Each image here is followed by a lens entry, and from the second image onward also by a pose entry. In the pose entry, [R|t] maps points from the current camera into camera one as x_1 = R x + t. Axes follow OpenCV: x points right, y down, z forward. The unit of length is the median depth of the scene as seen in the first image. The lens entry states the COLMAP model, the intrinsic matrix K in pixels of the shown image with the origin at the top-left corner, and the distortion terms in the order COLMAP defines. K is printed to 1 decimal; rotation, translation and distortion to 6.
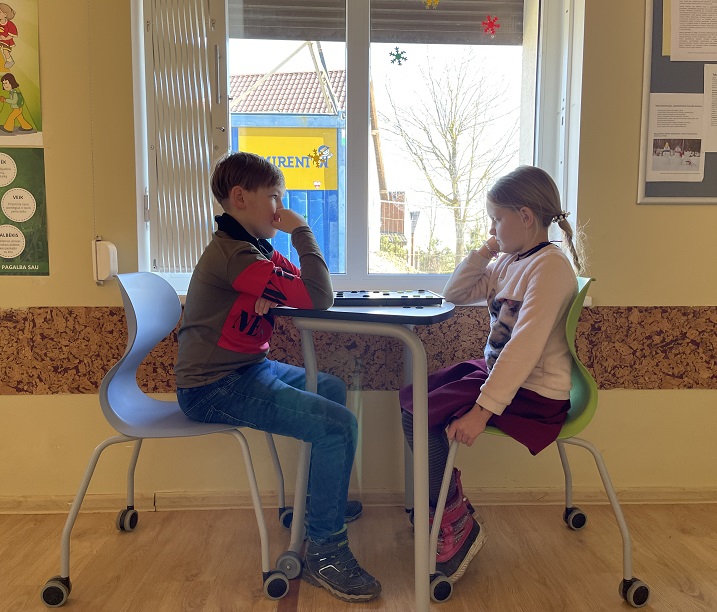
lens RADIAL K [[619.7, 0, 358.5], [0, 619.7, 306.0], [0, 0, 1]] dist [0.046781, -0.112611]
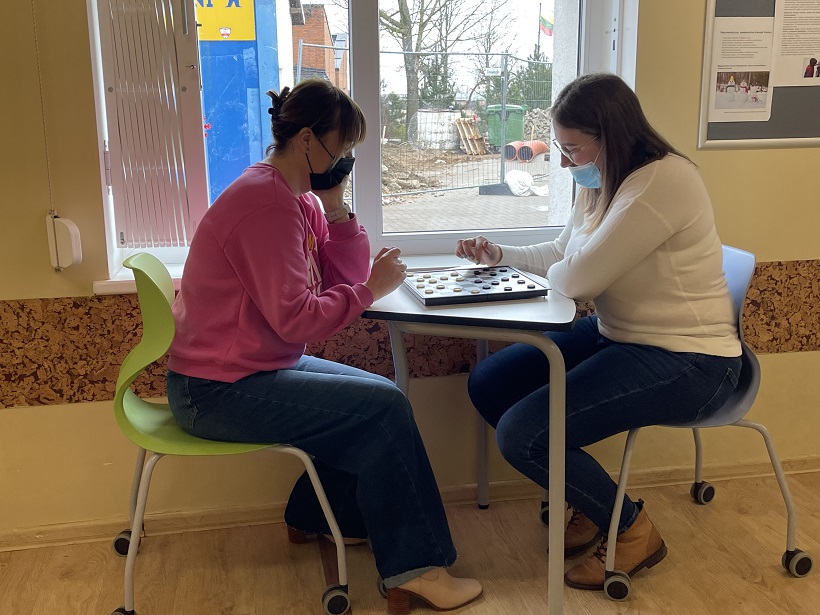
lens RADIAL K [[905.4, 0, 406.9], [0, 905.4, 312.4], [0, 0, 1]] dist [-0.019703, -0.019948]
pose [[0.987952, -0.048327, 0.147024, -0.146368], [0.027408, 0.989614, 0.141116, -0.128803], [-0.152317, -0.135386, 0.979015, -0.194127]]
